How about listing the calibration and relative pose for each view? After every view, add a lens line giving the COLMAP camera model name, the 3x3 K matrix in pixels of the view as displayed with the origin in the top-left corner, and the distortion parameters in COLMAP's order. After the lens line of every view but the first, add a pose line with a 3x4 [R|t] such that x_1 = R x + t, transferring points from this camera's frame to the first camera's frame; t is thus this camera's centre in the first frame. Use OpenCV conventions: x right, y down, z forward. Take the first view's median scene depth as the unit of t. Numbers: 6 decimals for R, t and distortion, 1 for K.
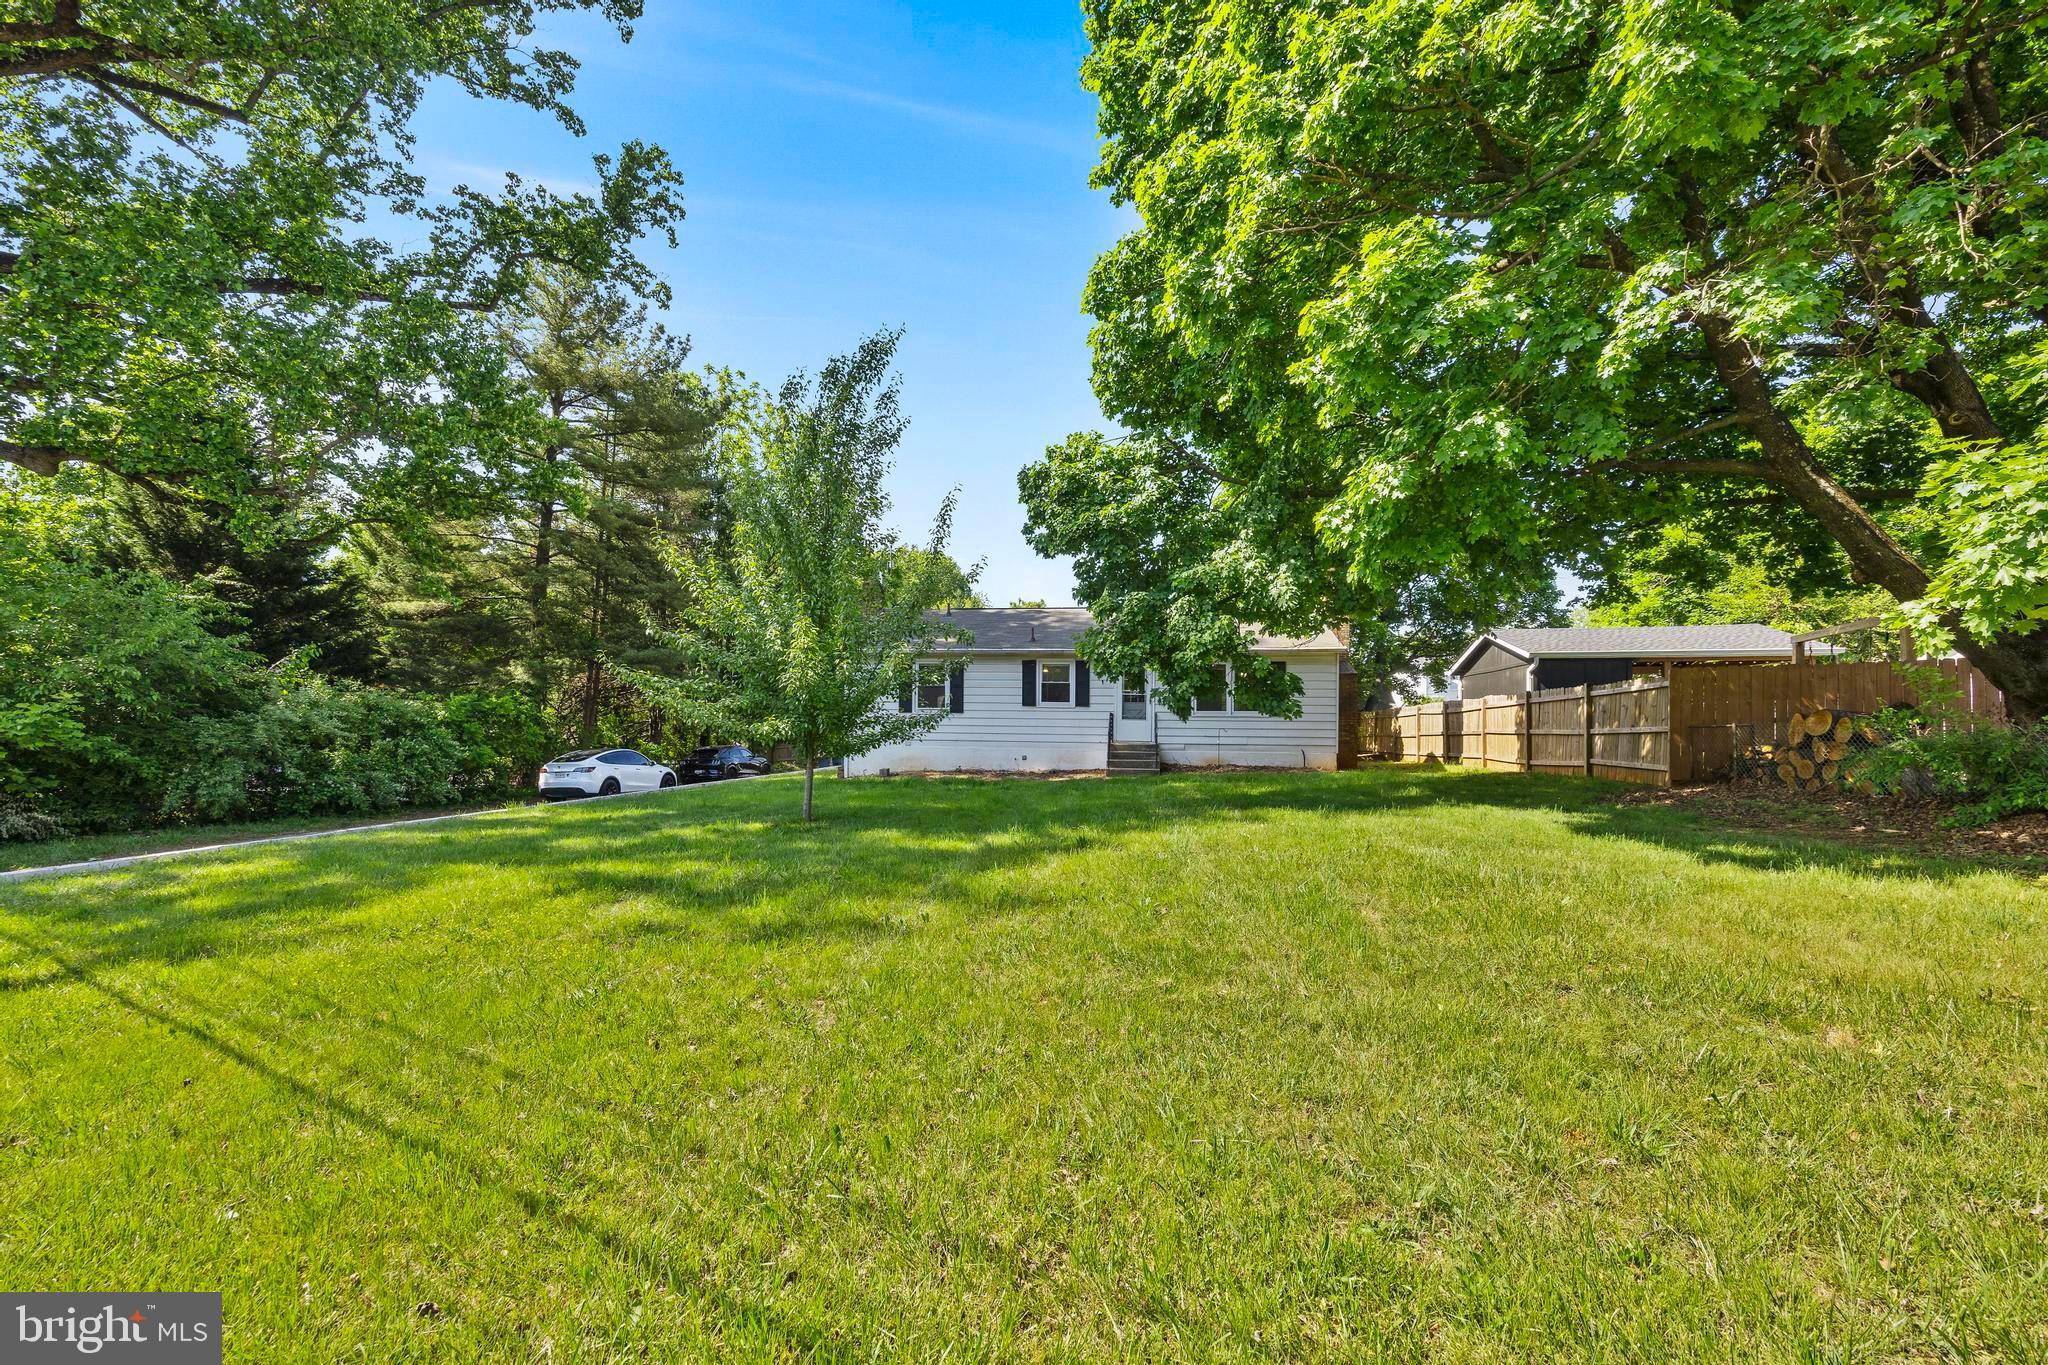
lens RADIAL K [[815.4, 0, 1025.6], [0, 815.4, 718.9], [0, 0, 1]] dist [0.001416, 0.000216]
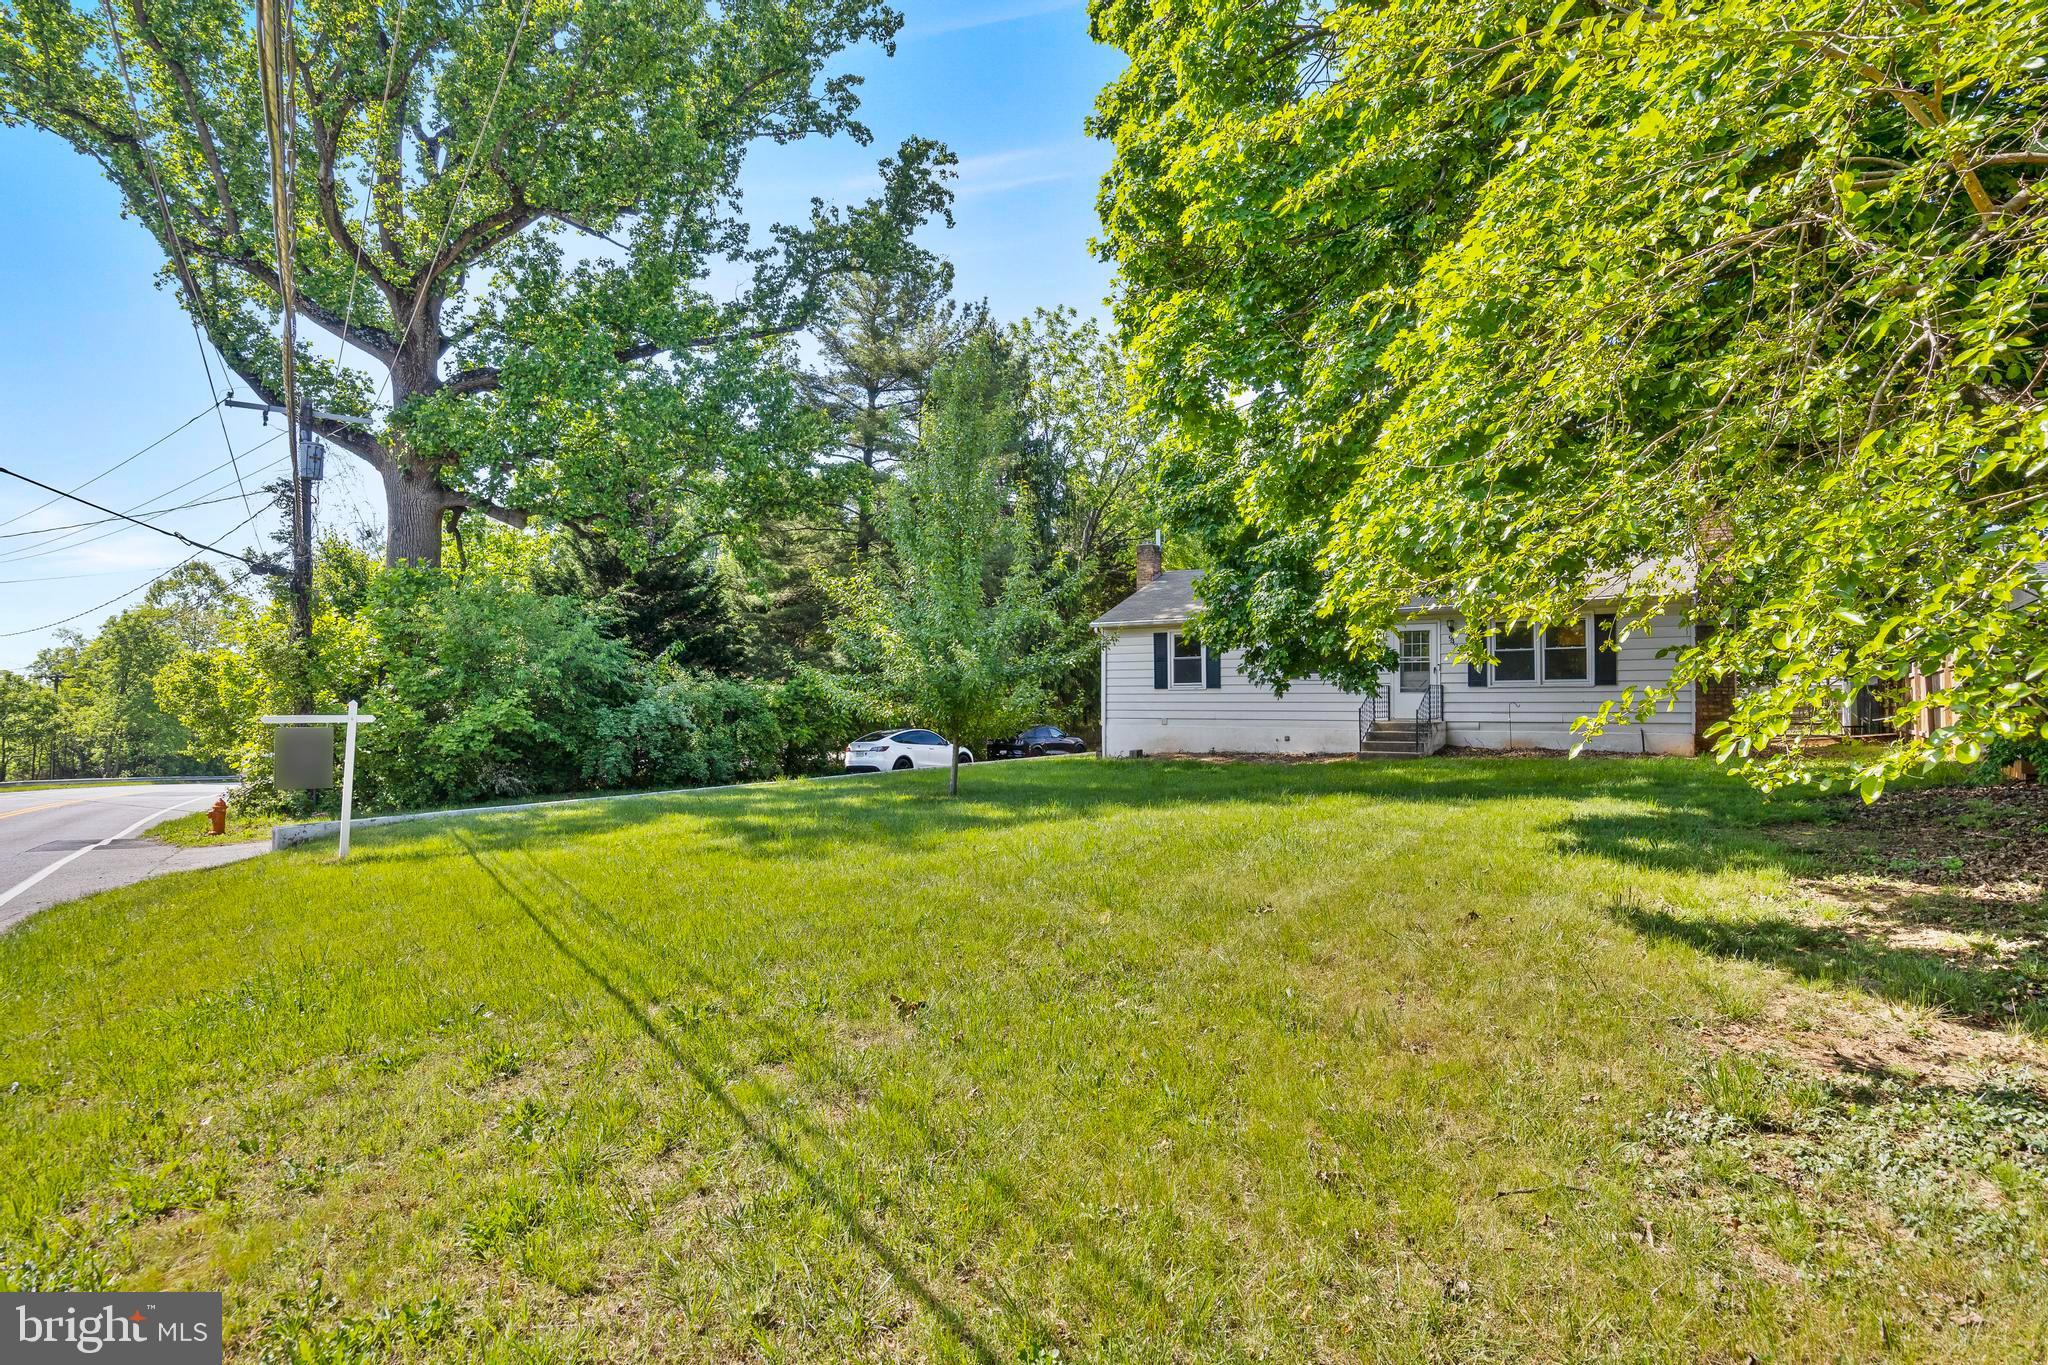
lens RADIAL K [[1084.0, 0, 1021.3], [0, 1084.0, 689.3], [0, 0, 1]] dist [-0.001930, -0.000057]
pose [[0.880552, -0.018906, -0.473572, 0.295221], [0.019984, 0.999797, -0.002757, -0.007201], [0.473528, -0.007036, 0.880751, -0.149551]]
